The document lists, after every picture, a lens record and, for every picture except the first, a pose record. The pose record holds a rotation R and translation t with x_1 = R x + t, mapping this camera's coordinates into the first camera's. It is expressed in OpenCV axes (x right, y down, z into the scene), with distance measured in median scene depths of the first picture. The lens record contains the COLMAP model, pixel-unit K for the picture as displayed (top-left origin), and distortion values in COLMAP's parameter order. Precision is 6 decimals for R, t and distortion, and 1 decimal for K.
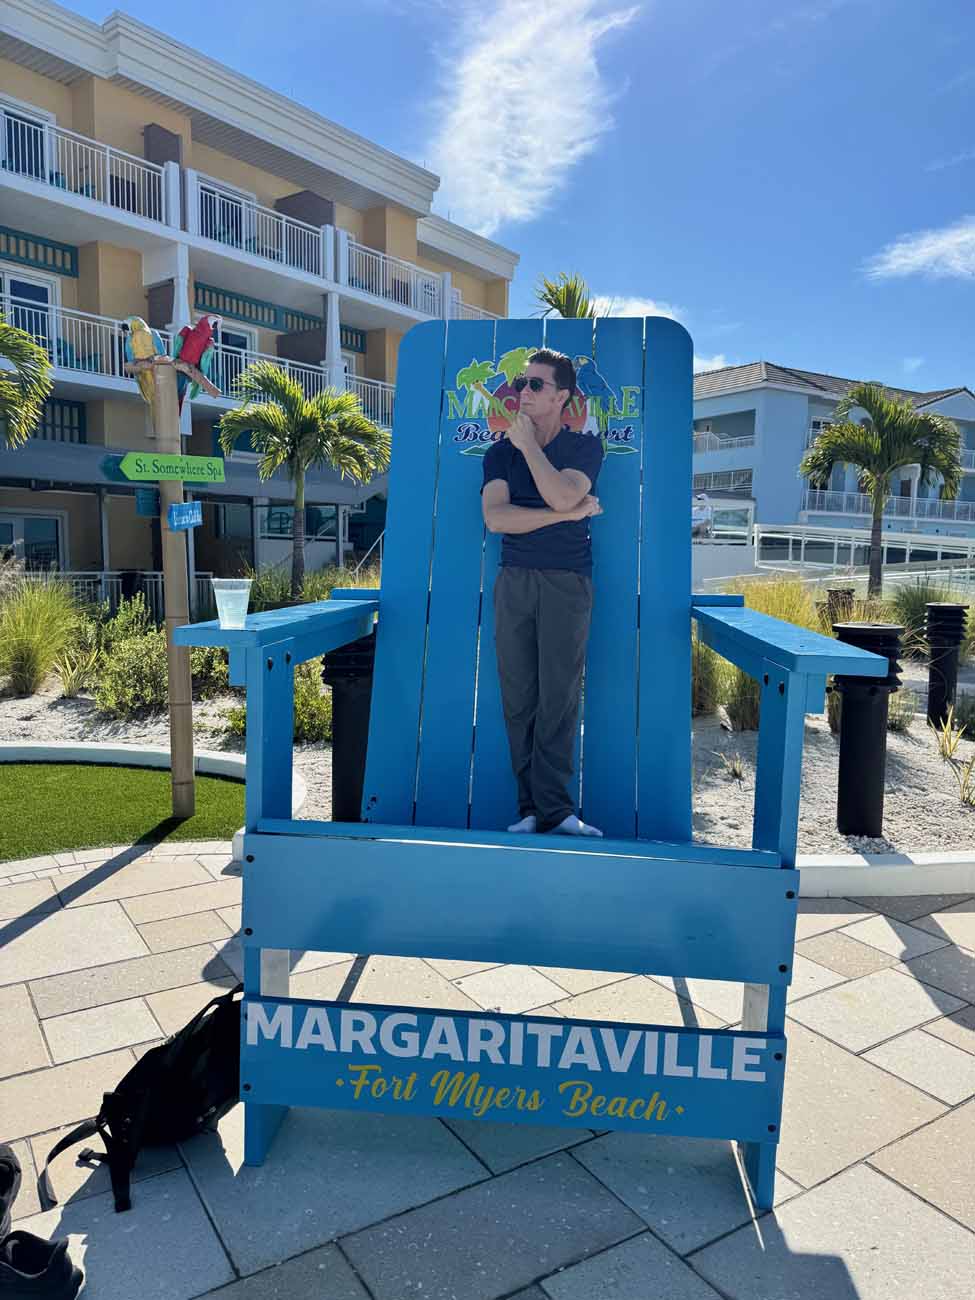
lens RADIAL K [[925.7, 0, 483.4], [0, 925.7, 662.9], [0, 0, 1]] dist [0.058124, -0.110205]
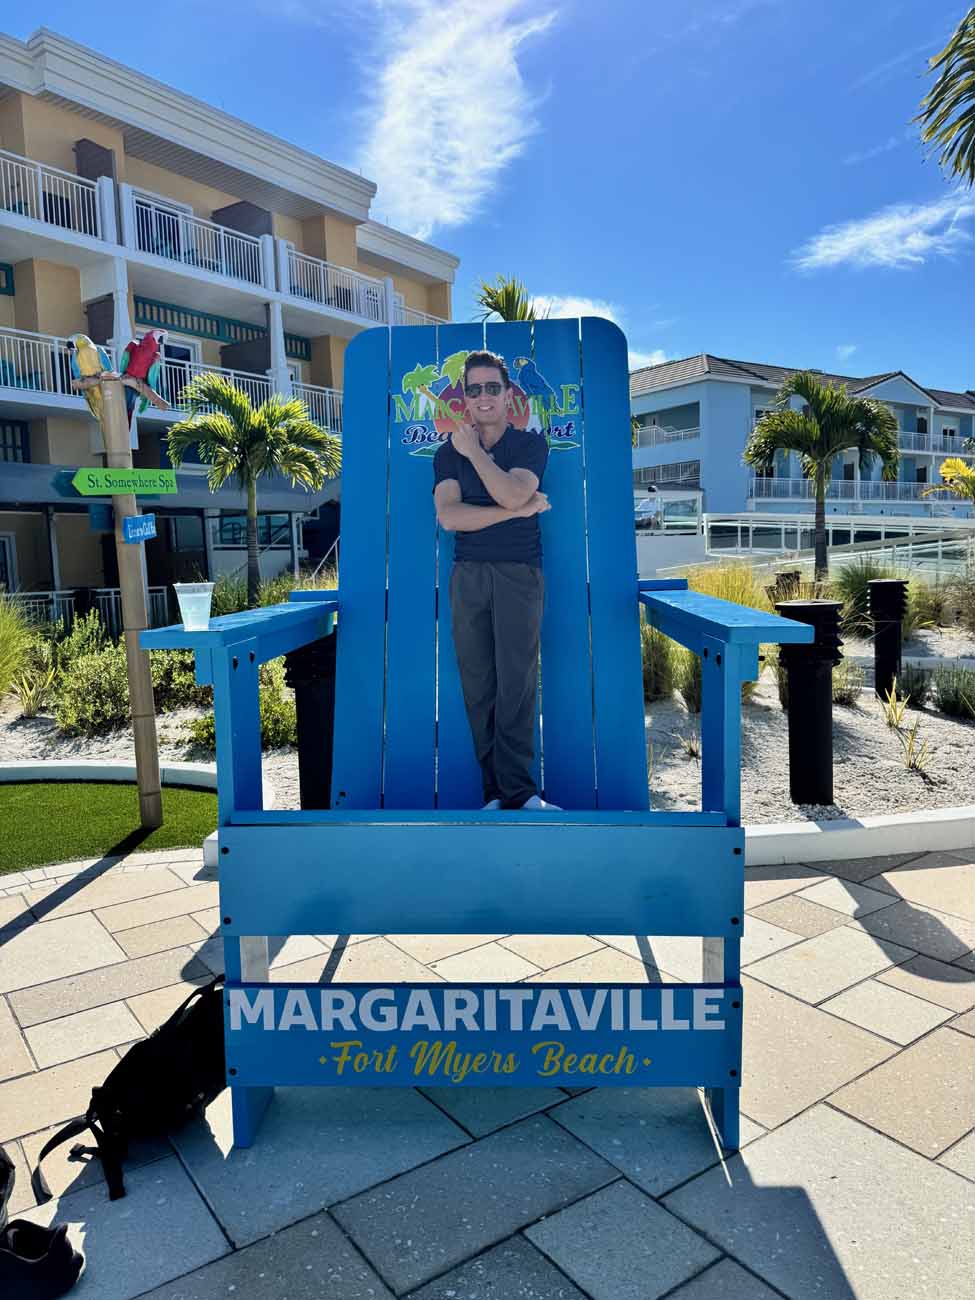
lens RADIAL K [[927.5, 0, 487.5], [0, 927.5, 650.0], [0, 0, 1]] dist [0.060275, -0.106972]
pose [[0.997579, -0.052147, 0.046011, 0.002214], [0.052827, 0.998510, -0.013680, 0.006981], [-0.045229, 0.016077, 0.998847, -0.024409]]
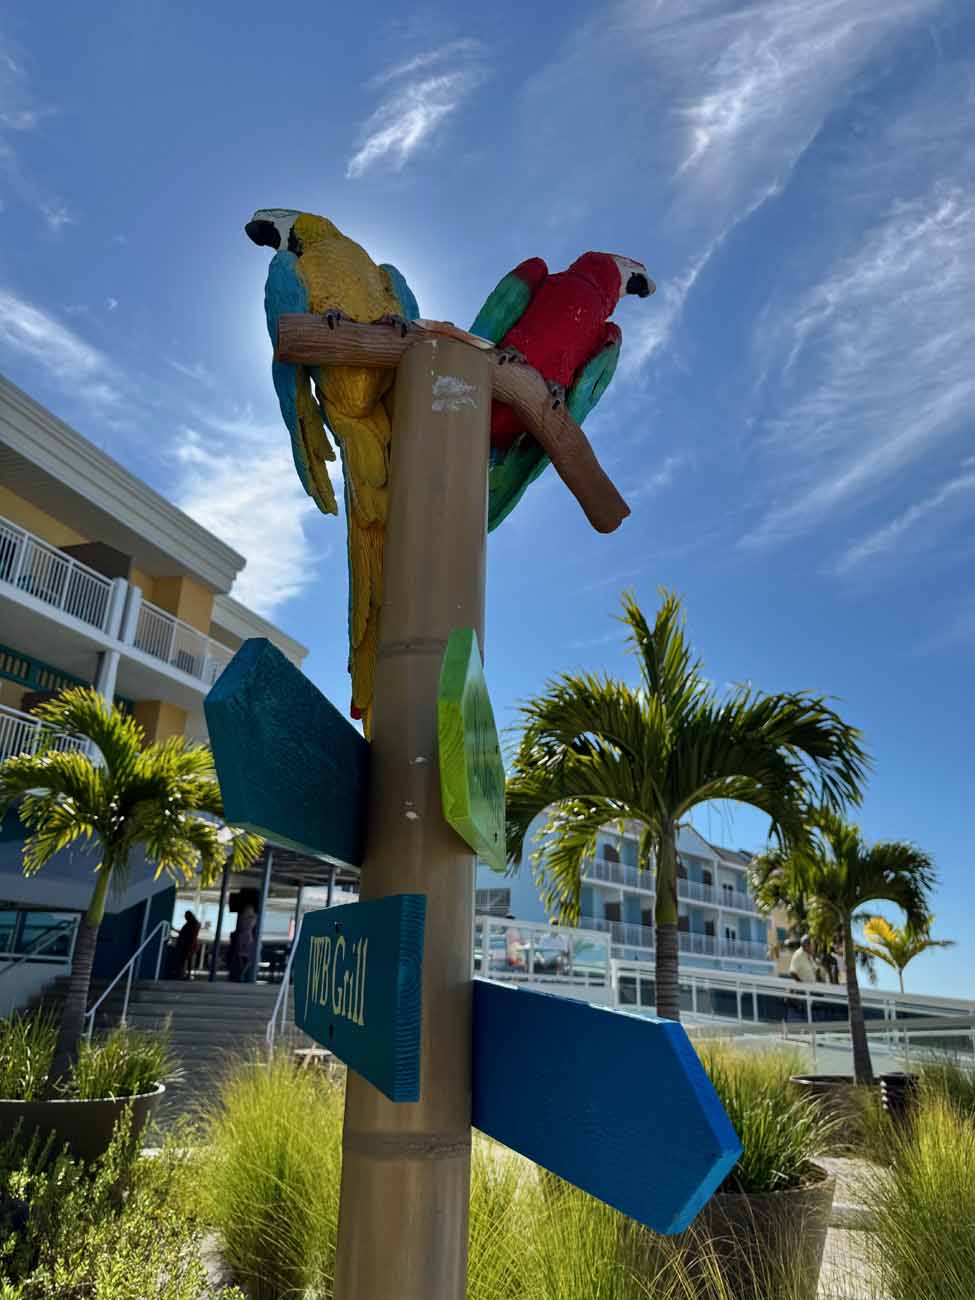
lens RADIAL K [[925.7, 0, 483.4], [0, 925.7, 662.9], [0, 0, 1]] dist [0.058124, -0.110205]
pose [[0.950293, 0.126386, 0.284552, -0.392693], [0.005182, 0.907361, -0.420319, -0.168981], [-0.311314, 0.400901, 0.861604, 0.872826]]
